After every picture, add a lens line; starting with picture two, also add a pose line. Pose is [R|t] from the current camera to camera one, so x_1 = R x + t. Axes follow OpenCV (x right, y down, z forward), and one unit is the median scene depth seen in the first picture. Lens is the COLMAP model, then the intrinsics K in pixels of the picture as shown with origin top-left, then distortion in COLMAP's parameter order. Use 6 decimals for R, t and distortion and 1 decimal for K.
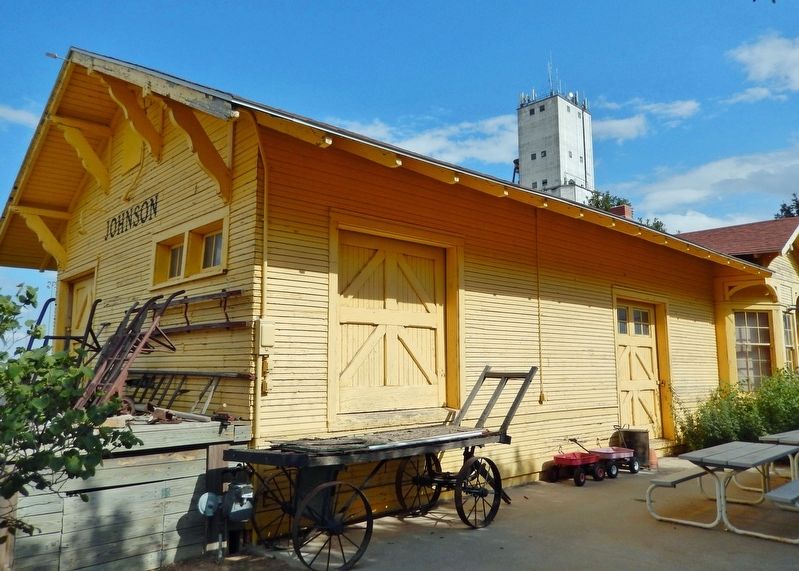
lens RADIAL K [[605.5, 0, 399.5], [0, 605.5, 274.8], [0, 0, 1]] dist [0.024987, 0.001595]
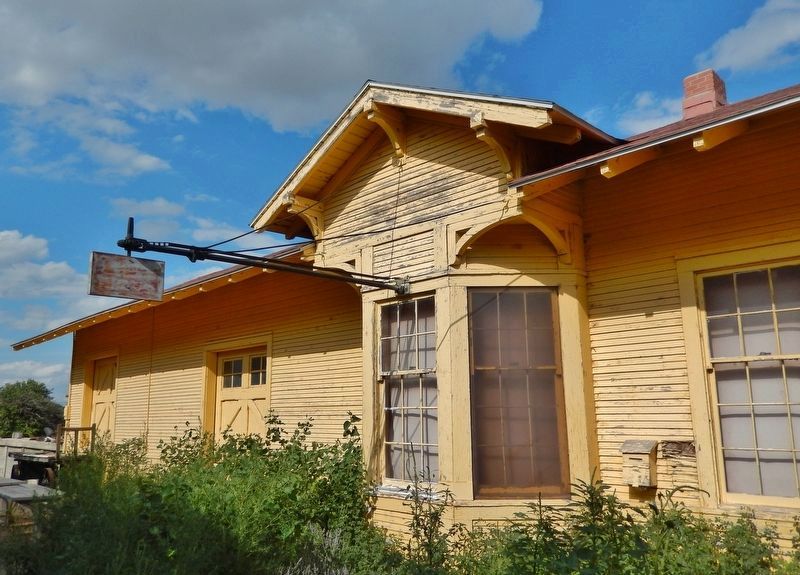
lens RADIAL K [[606.3, 0, 400.0], [0, 606.3, 276.7], [0, 0, 1]] dist [0.024987, 0.001595]
pose [[0.071642, -0.240652, -0.967964, 1.325974], [0.139150, 0.963379, -0.229213, 0.180974], [0.987676, -0.118271, 0.102505, 1.148761]]
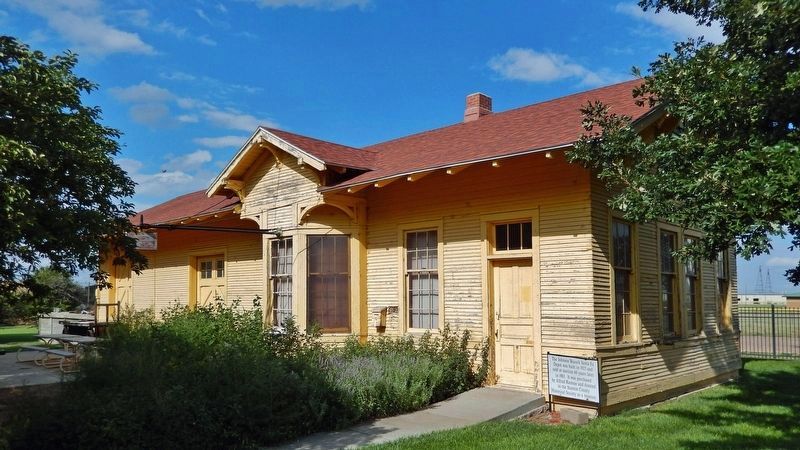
lens RADIAL K [[601.0, 0, 400.0], [0, 601.0, 225.0], [0, 0, 1]] dist [0.051379, 0.001112]
pose [[0.067665, -0.130176, -0.989179, 1.898340], [0.143616, 0.982397, -0.119459, 0.212626], [0.987318, -0.133979, 0.085169, 1.335651]]
